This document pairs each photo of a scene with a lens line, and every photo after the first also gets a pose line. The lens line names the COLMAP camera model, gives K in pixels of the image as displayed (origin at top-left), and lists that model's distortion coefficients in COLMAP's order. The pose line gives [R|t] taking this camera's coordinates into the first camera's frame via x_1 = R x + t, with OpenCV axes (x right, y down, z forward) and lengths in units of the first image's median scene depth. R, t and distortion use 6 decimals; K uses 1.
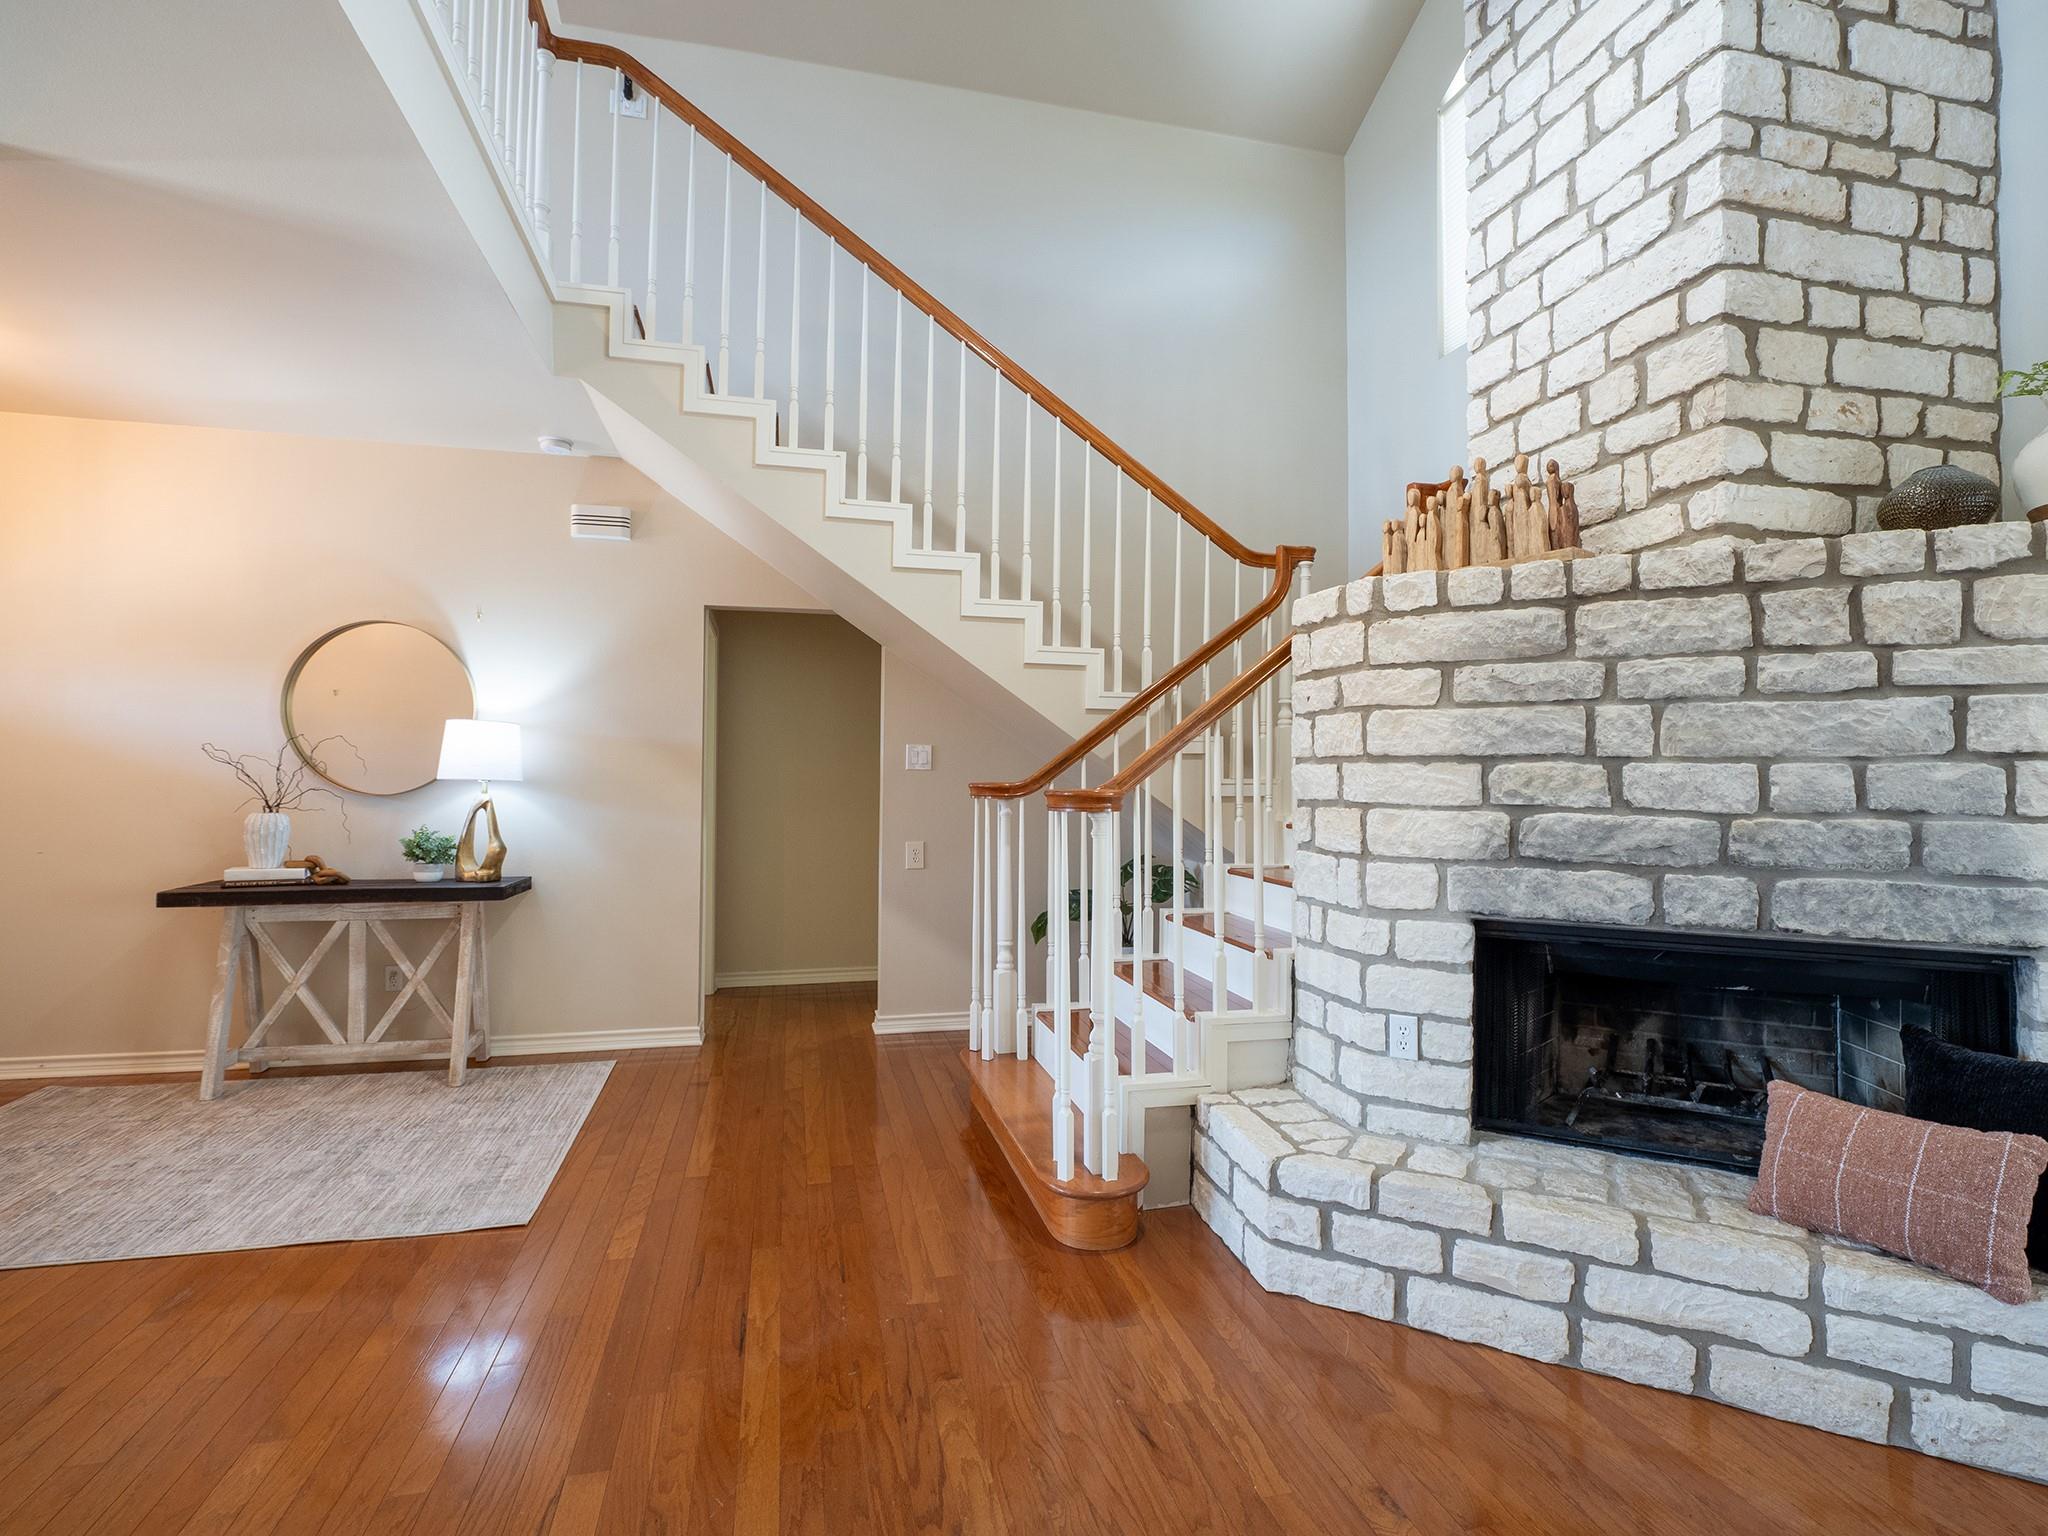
lens RADIAL K [[976.5, 0, 1018.7], [0, 976.5, 754.3], [0, 0, 1]] dist [-0.007881, -0.001729]
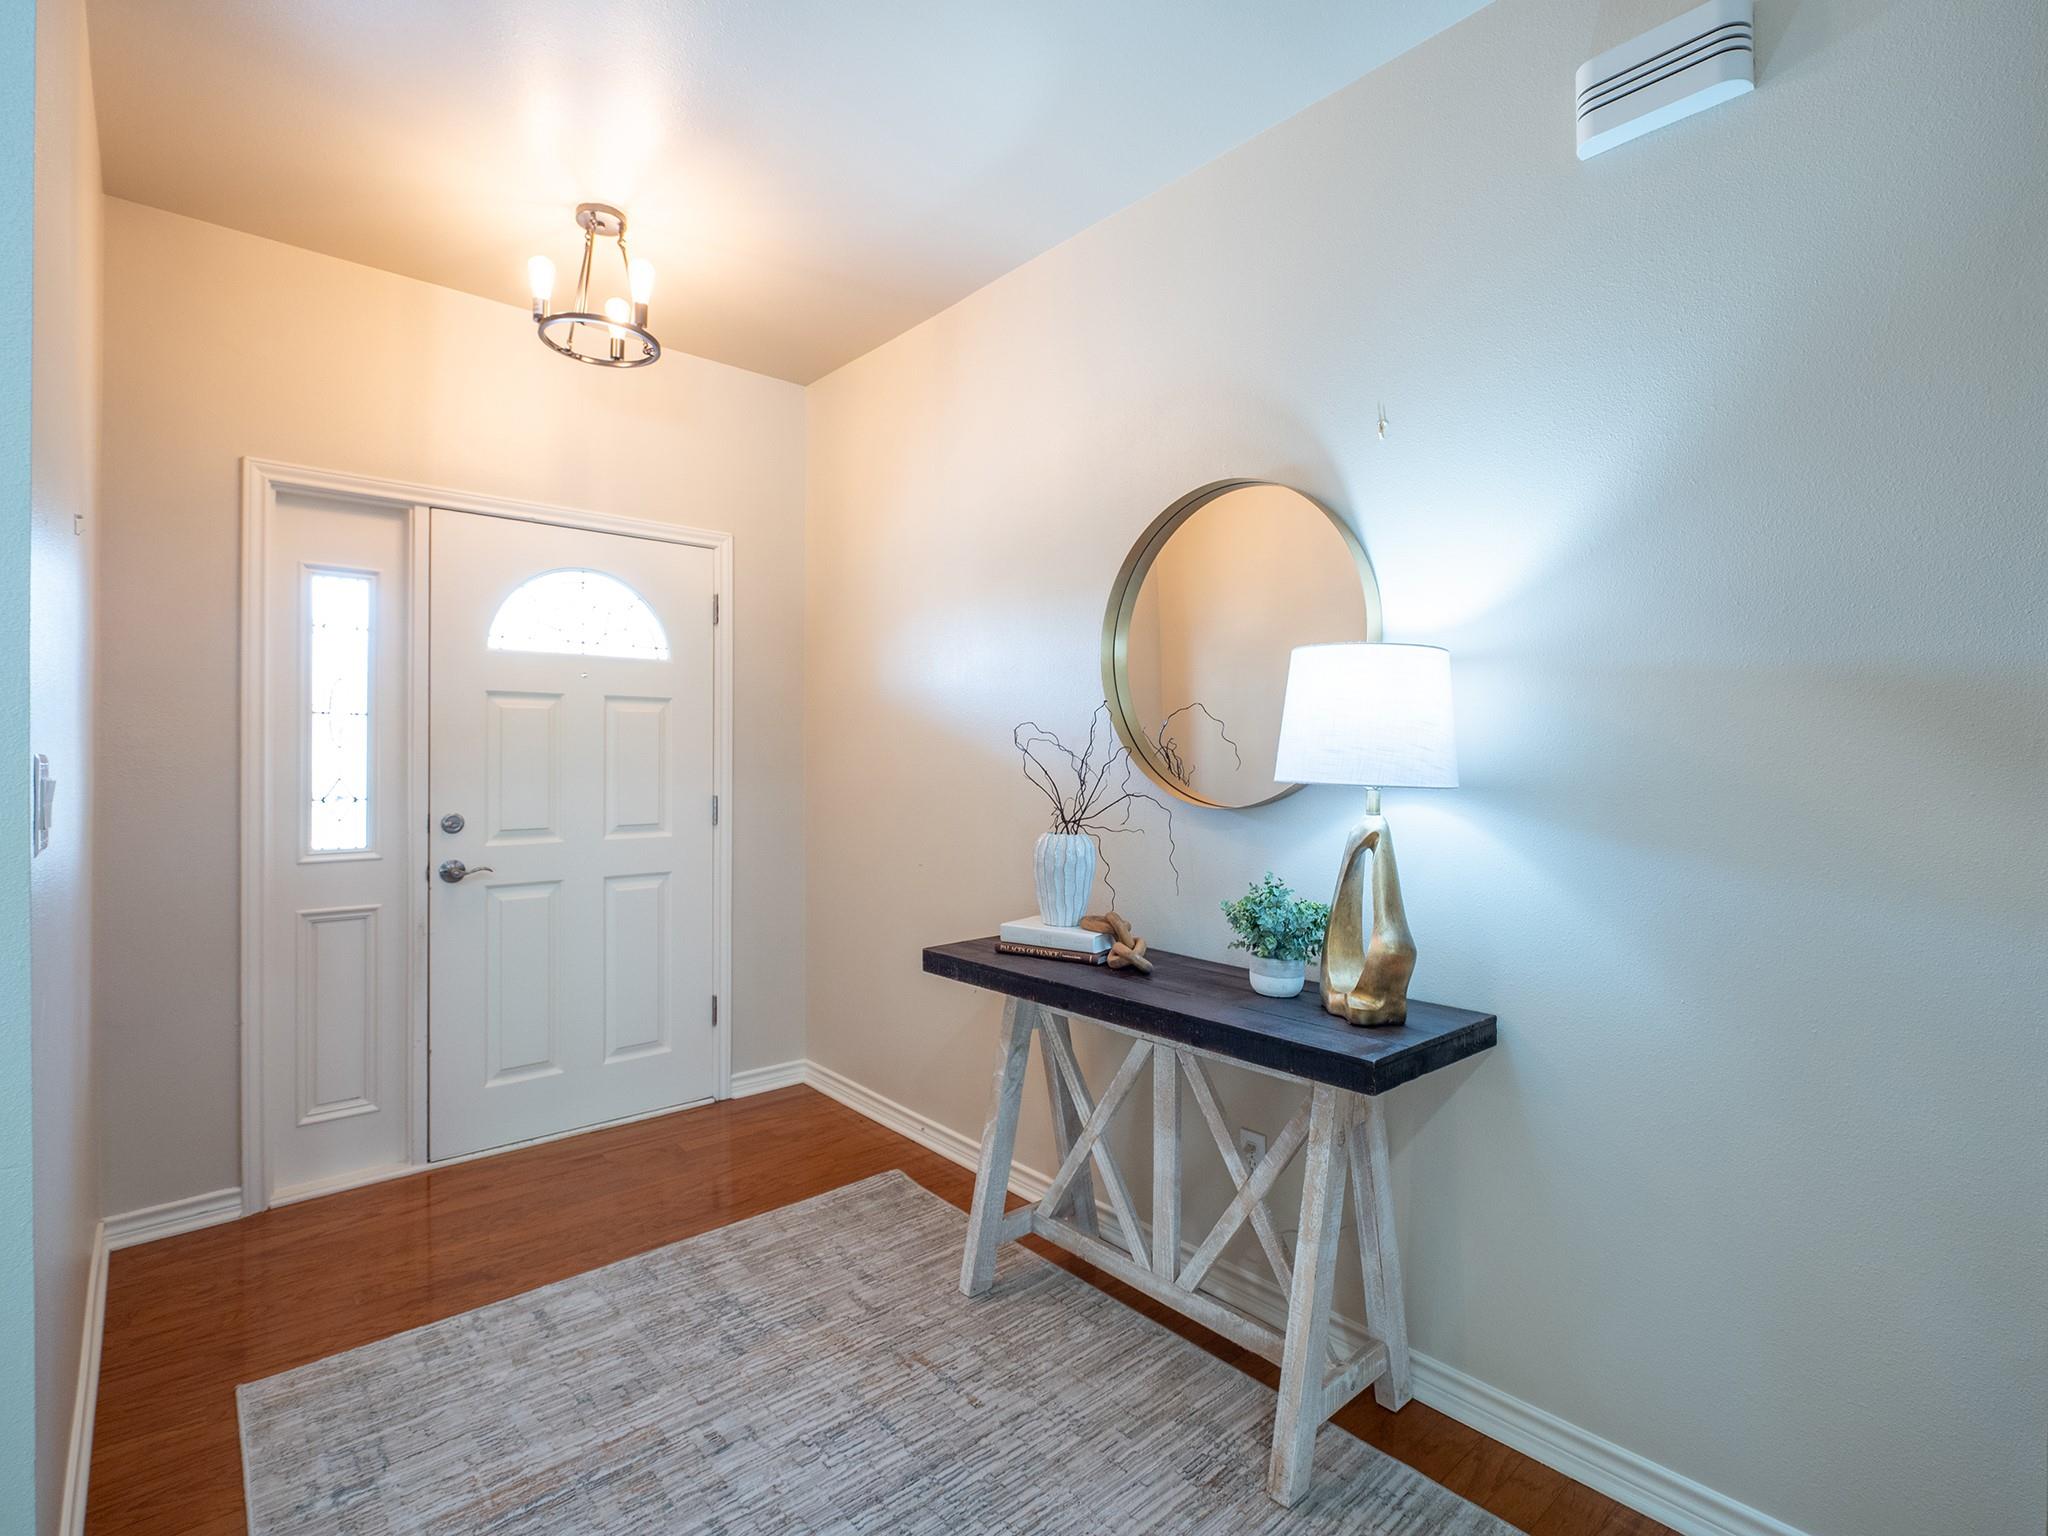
lens RADIAL K [[976.5, 0, 1009.2], [0, 976.5, 760.9], [0, 0, 1]] dist [-0.007881, -0.001729]
pose [[0.458114, -0.004046, -0.888884, -0.388115], [0.018479, 0.999817, 0.004973, 0.017922], [0.888701, -0.018704, 0.458105, 1.080493]]
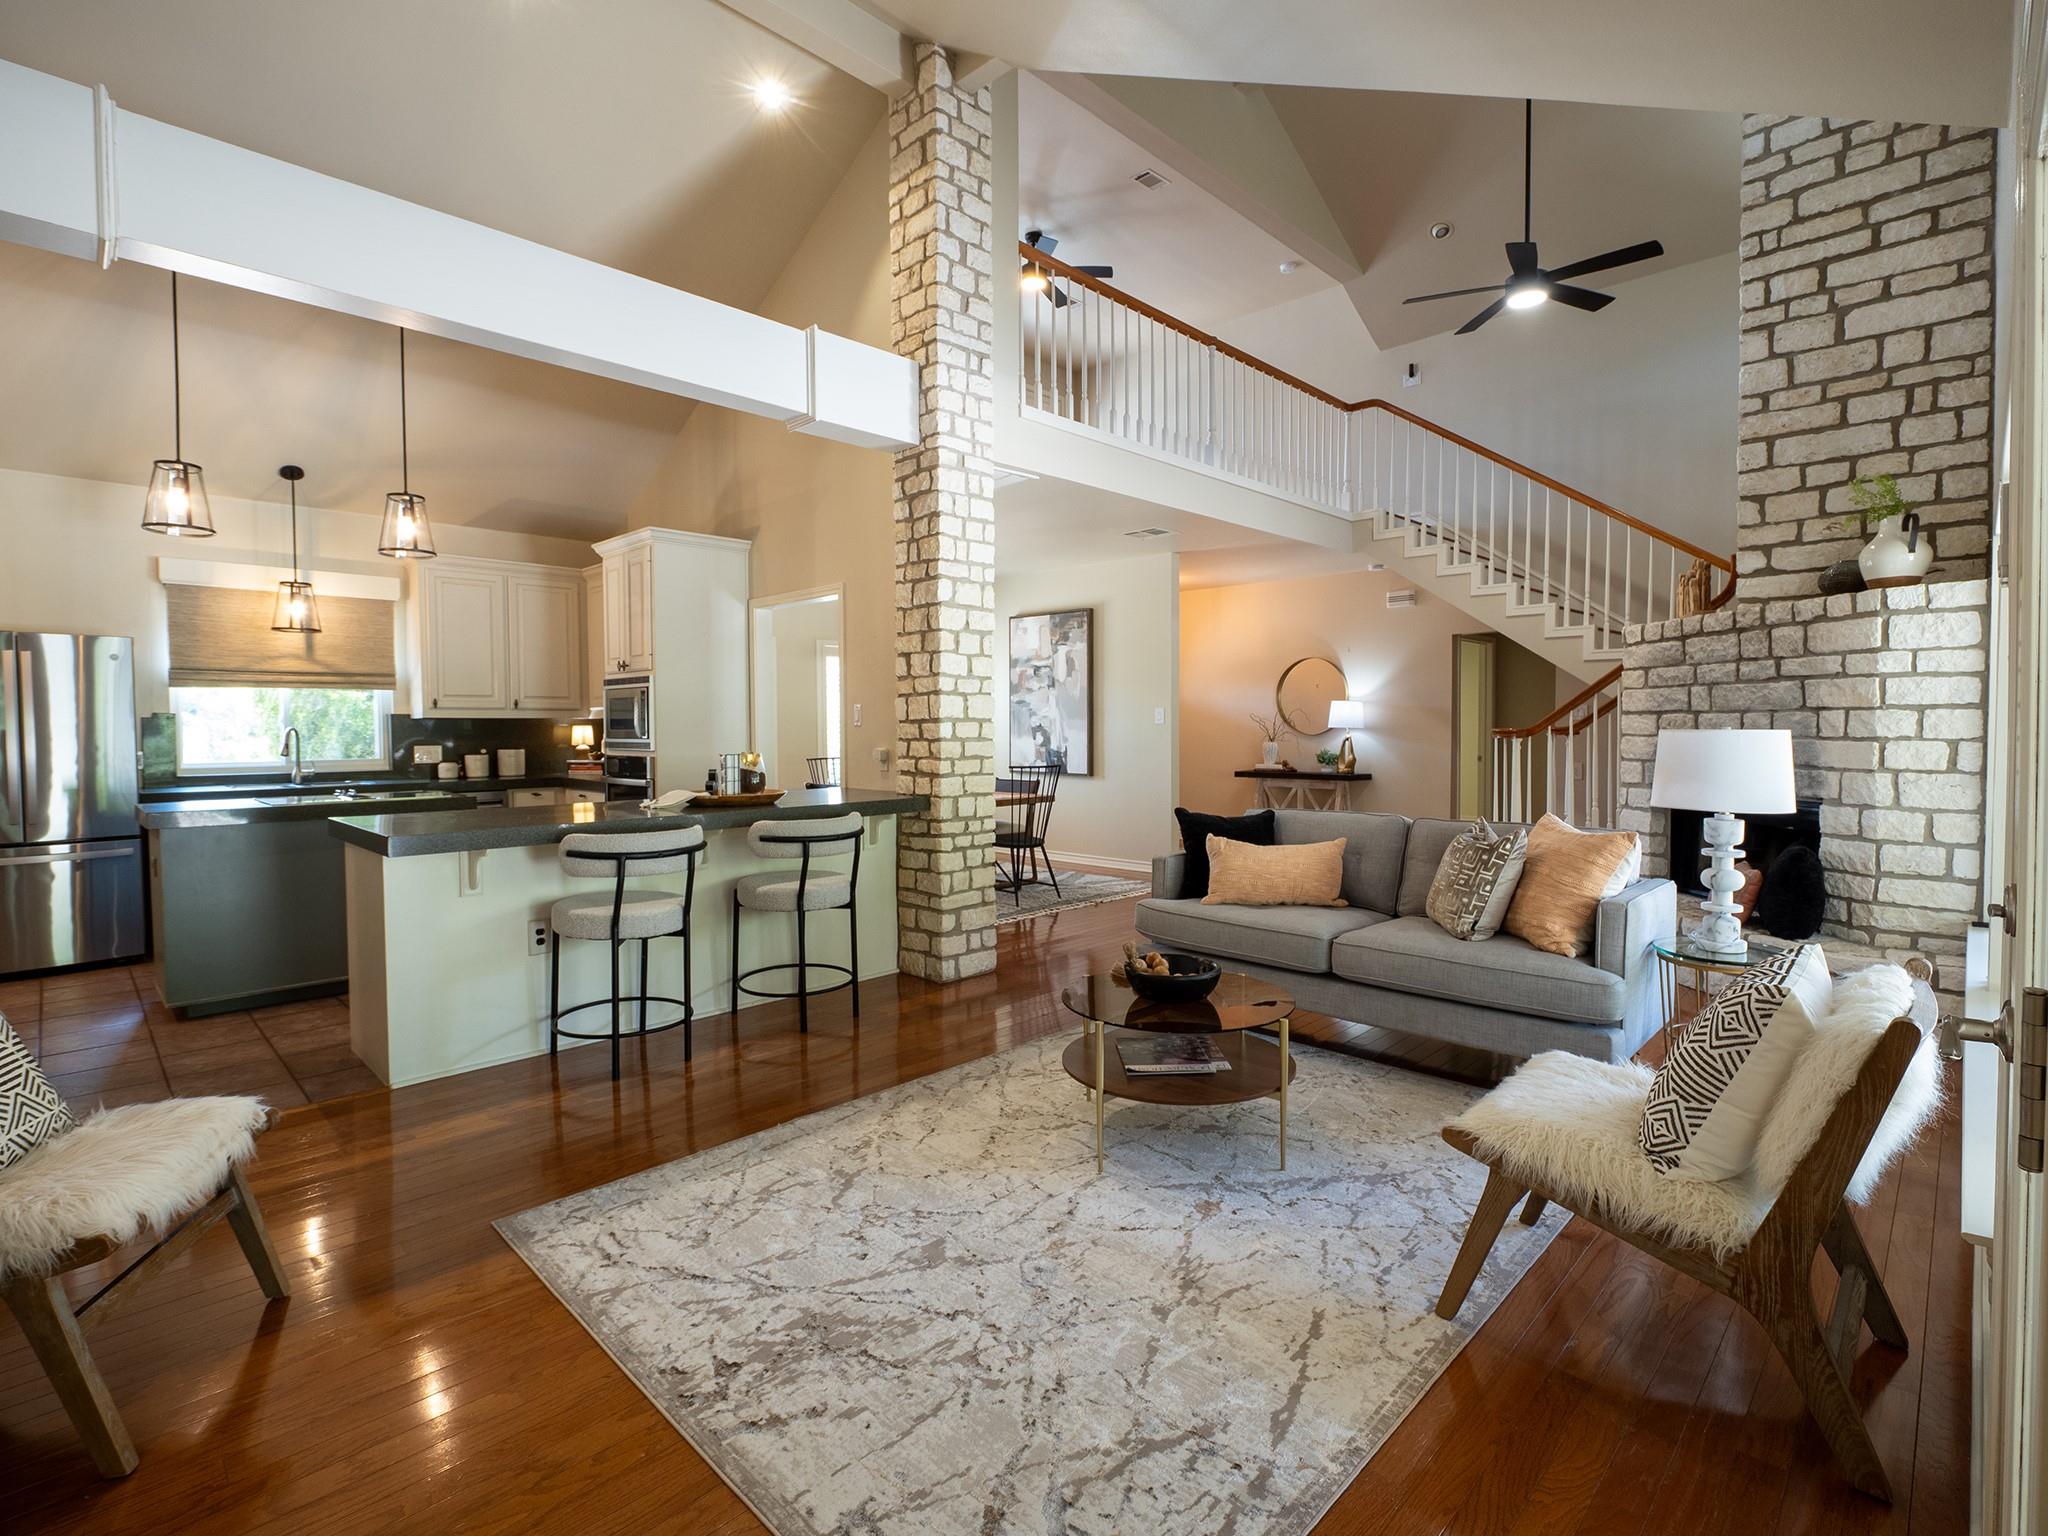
lens RADIAL K [[976.5, 0, 1014.3], [0, 976.5, 756.4], [0, 0, 1]] dist [-0.007881, -0.001729]
pose [[0.522027, 0.018088, -0.852737, 1.535809], [0.024154, 0.999061, 0.035978, -0.009971], [0.852587, -0.039378, 0.521100, -1.294508]]
